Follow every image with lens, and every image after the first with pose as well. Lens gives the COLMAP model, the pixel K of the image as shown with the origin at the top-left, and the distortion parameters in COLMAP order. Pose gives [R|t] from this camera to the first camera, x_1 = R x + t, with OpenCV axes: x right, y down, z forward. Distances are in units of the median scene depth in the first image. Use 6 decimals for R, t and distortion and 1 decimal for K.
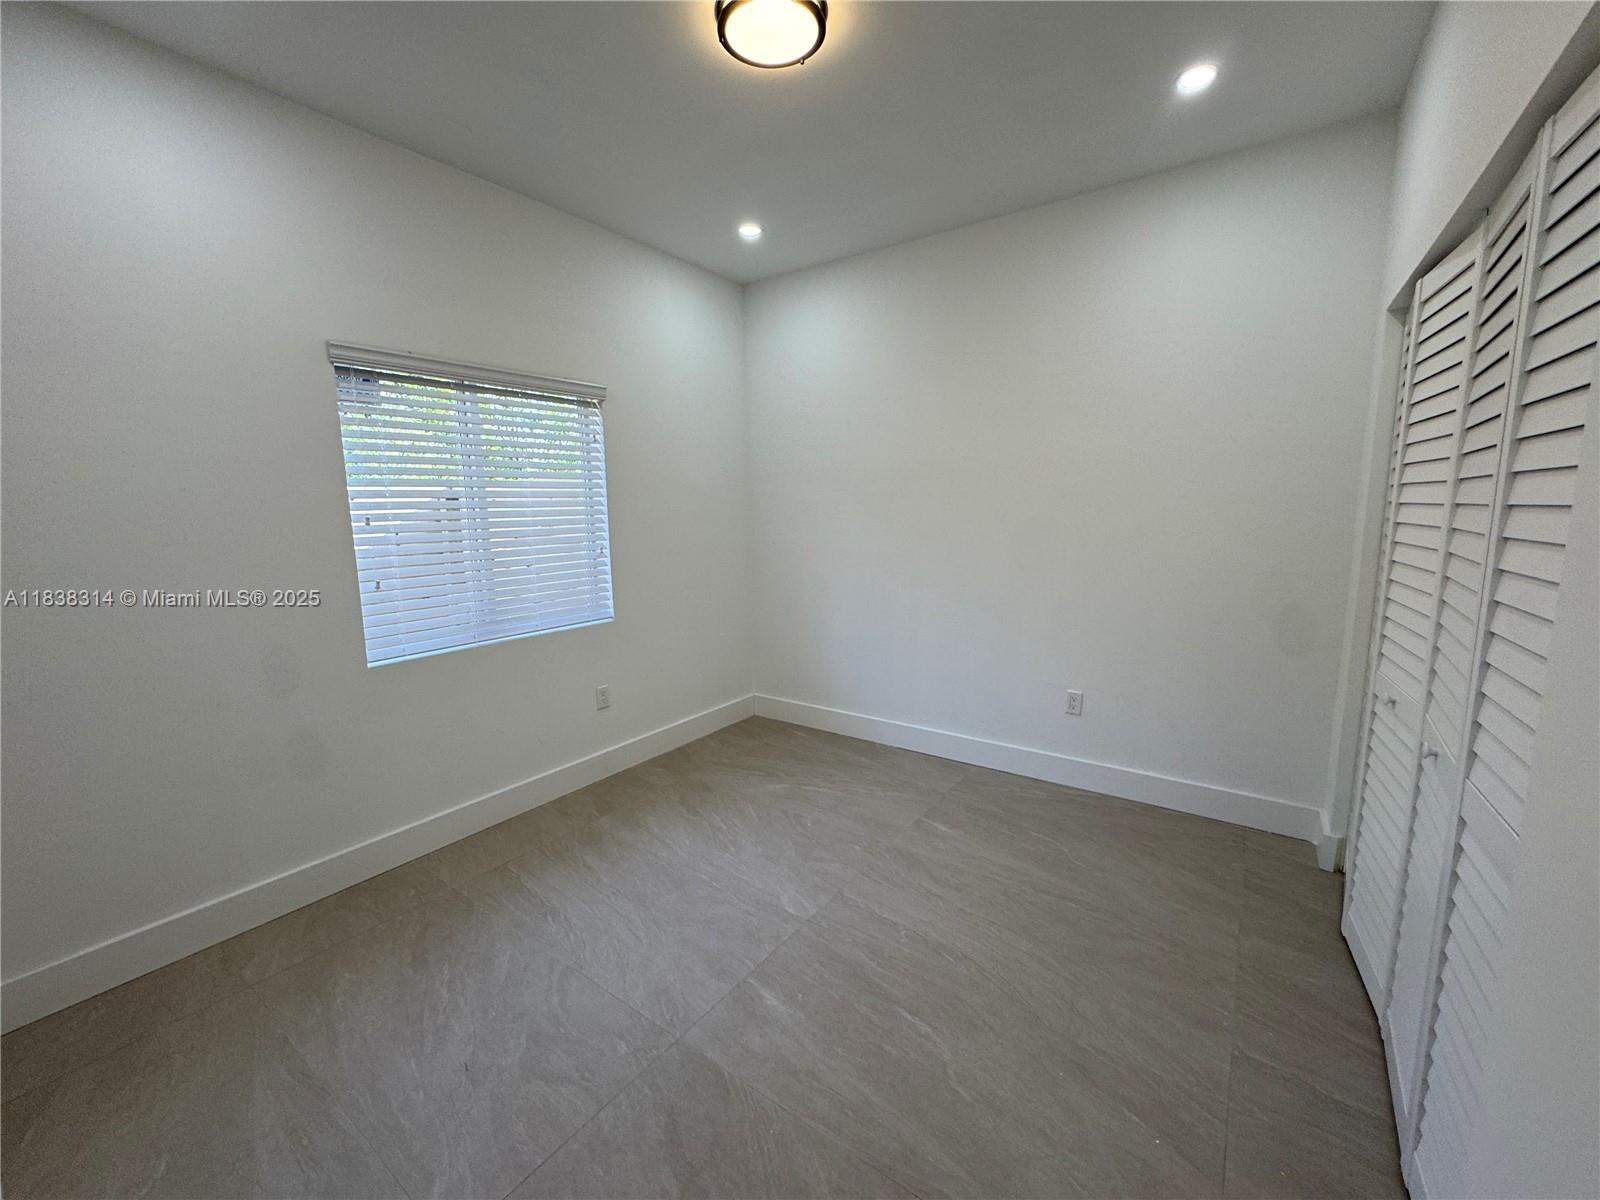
lens RADIAL K [[640.9, 0, 799.0], [0, 640.9, 599.0], [0, 0, 1]] dist [-0.005016, 0.000654]
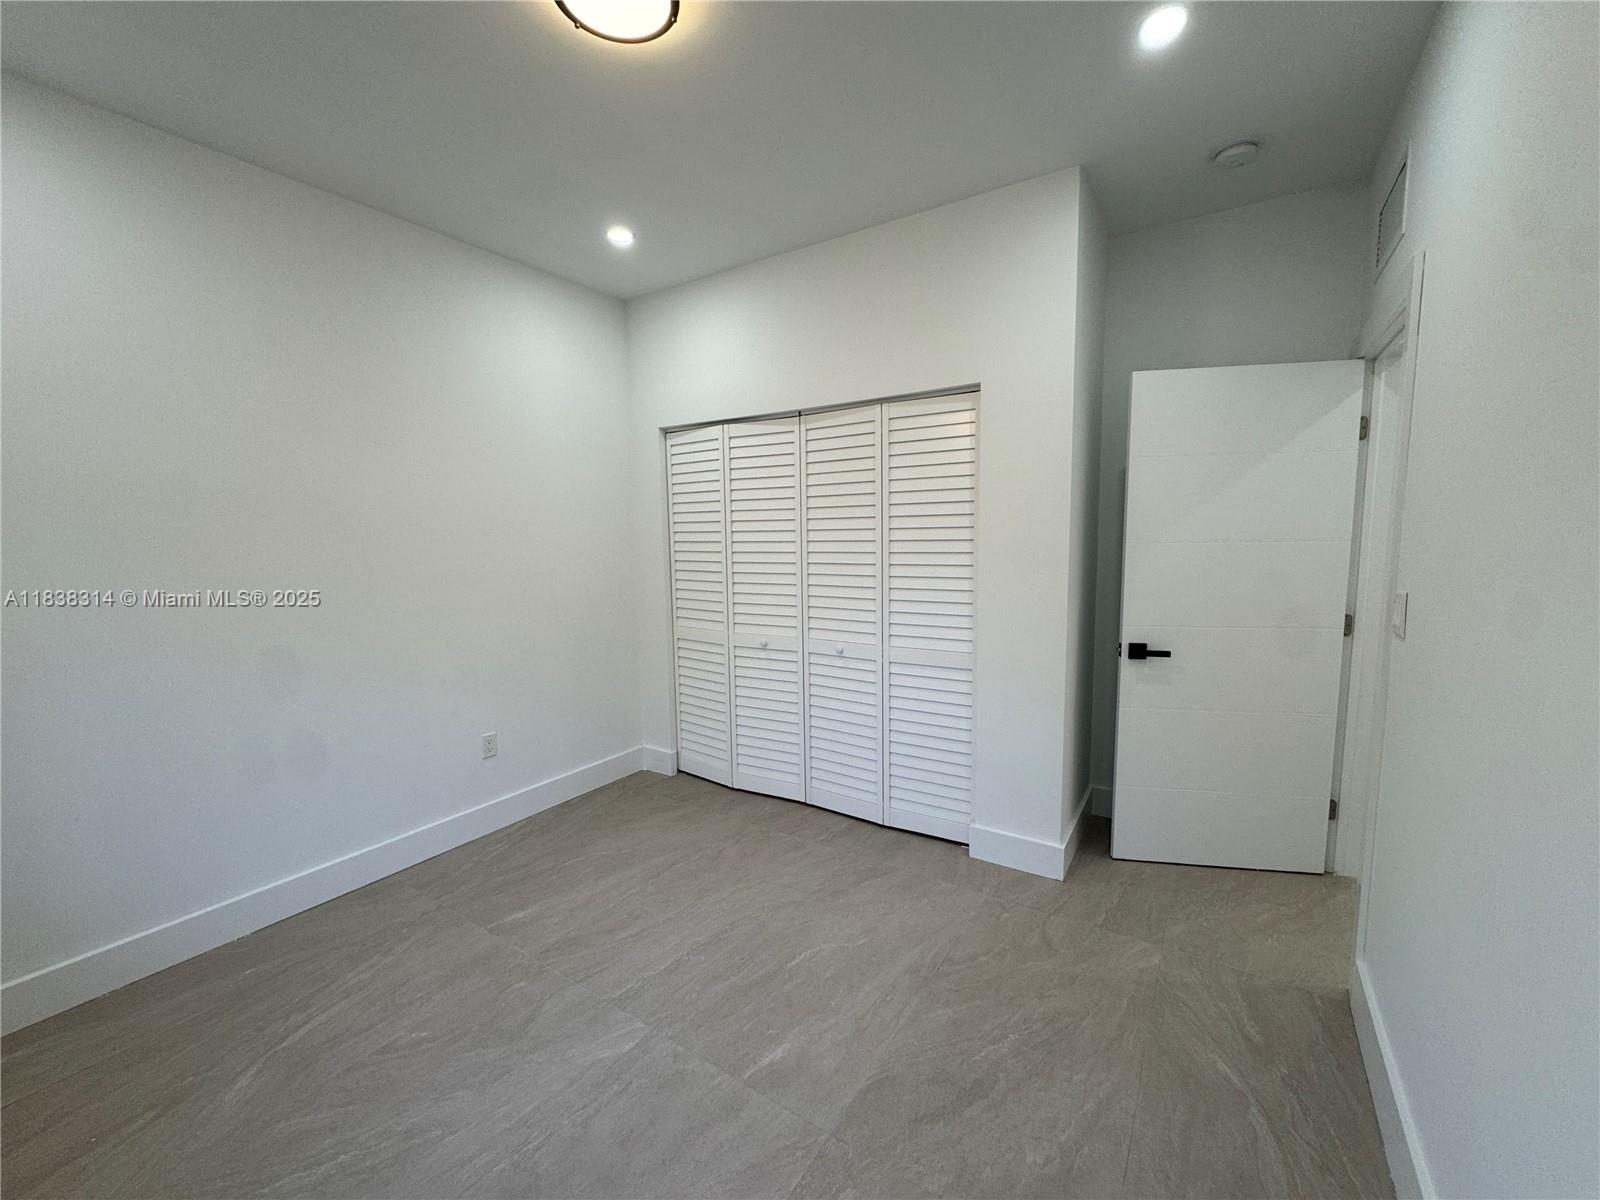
lens RADIAL K [[640.9, 0, 799.0], [0, 640.9, 599.0], [0, 0, 1]] dist [-0.005016, 0.000654]
pose [[-0.034639, -0.090778, 0.995269, -0.863916], [0.158648, 0.982739, 0.095157, -0.122938], [-0.986727, 0.161194, -0.019639, 0.802478]]
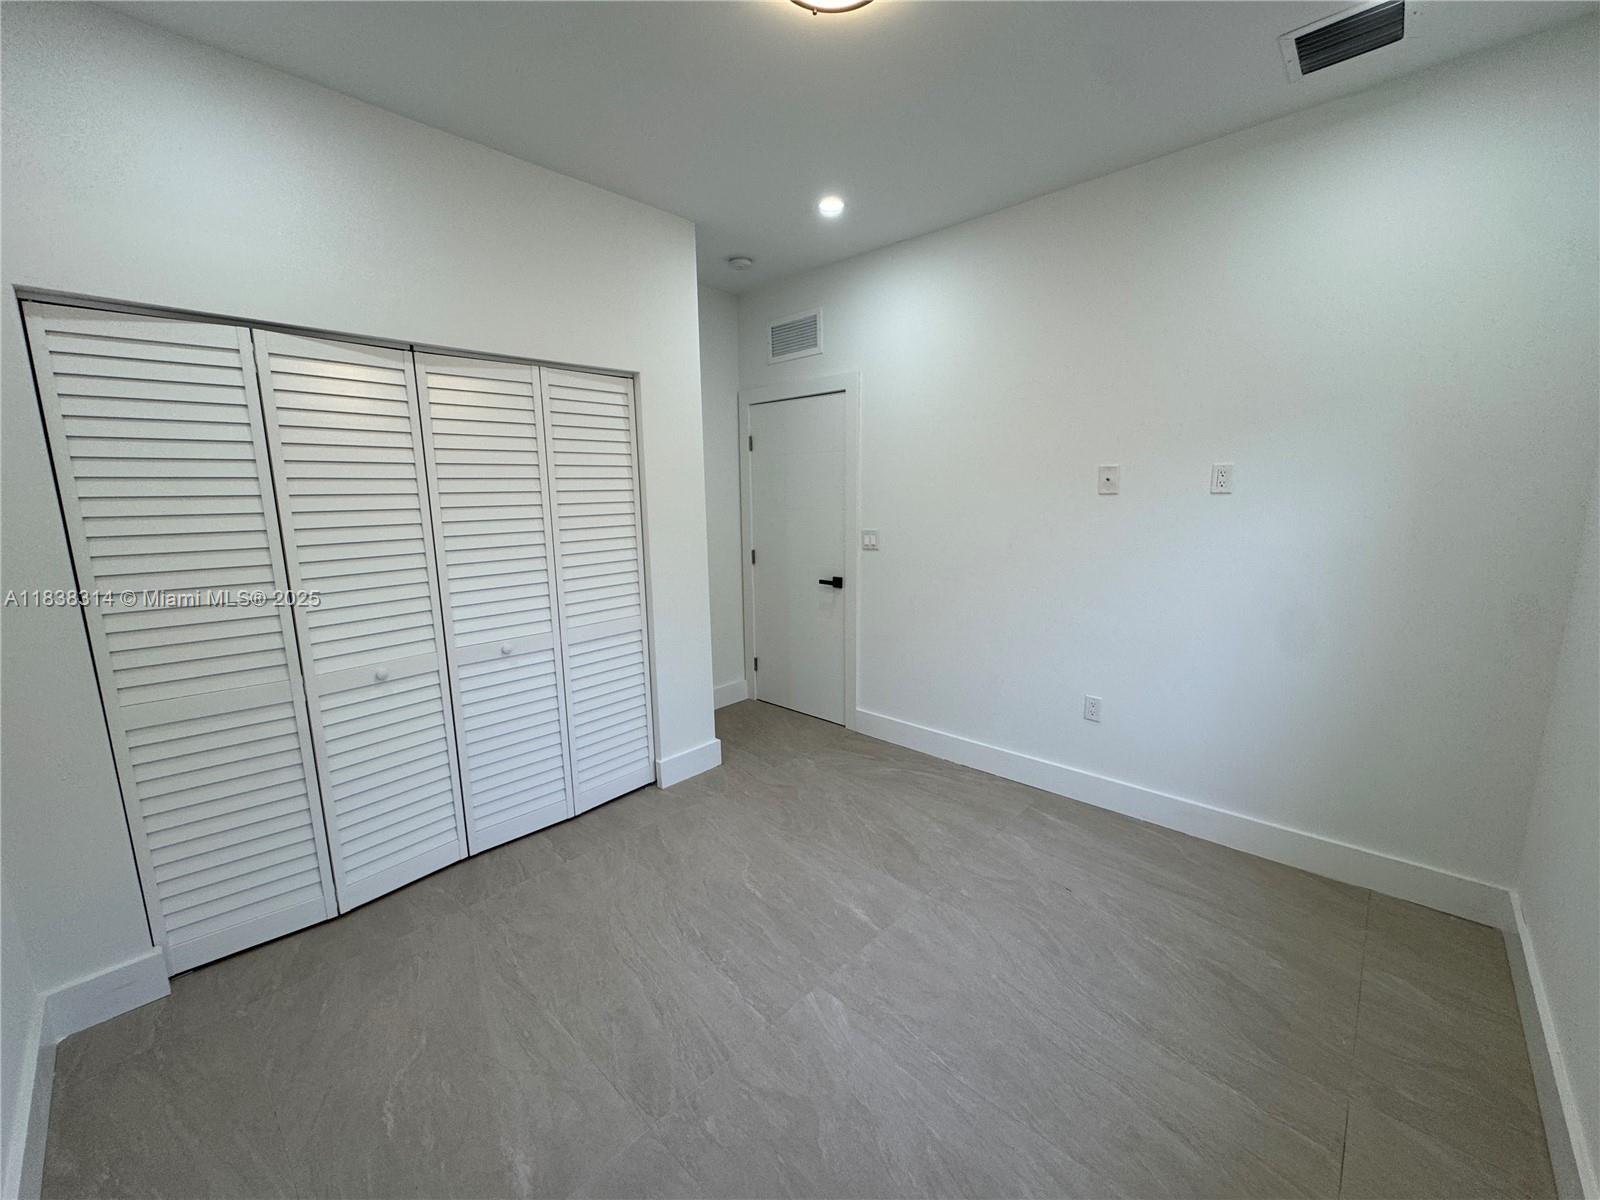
lens RADIAL K [[640.9, 0, 799.0], [0, 640.9, 599.0], [0, 0, 1]] dist [-0.005016, 0.000654]
pose [[-0.990740, 0.008830, 0.135484, -0.092931], [0.049922, 0.951673, 0.303030, -0.305533], [-0.126261, 0.306987, -0.943301, 1.835795]]
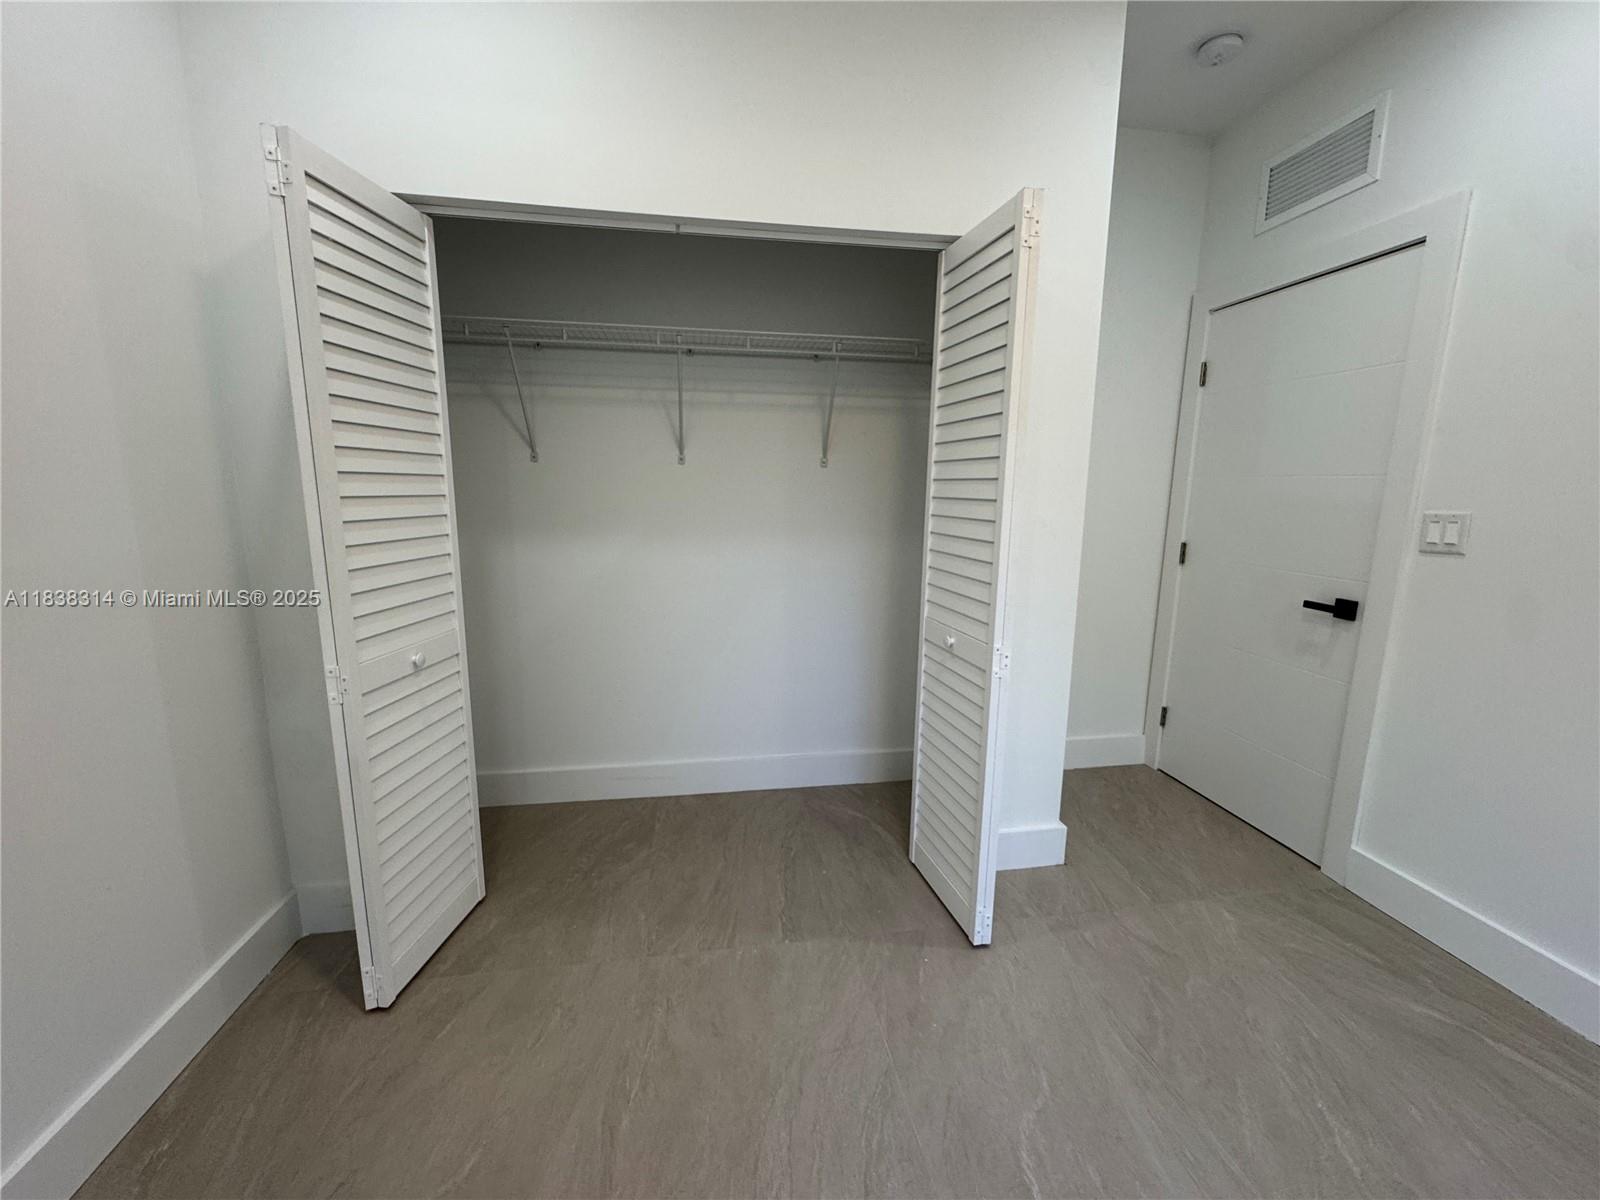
lens RADIAL K [[640.9, 0, 799.0], [0, 640.9, 599.0], [0, 0, 1]] dist [-0.005016, 0.000654]
pose [[-0.701765, -0.112911, 0.703403, -0.052797], [0.103219, 0.960827, 0.257211, -0.138229], [-0.704891, 0.253106, -0.662621, 1.298804]]
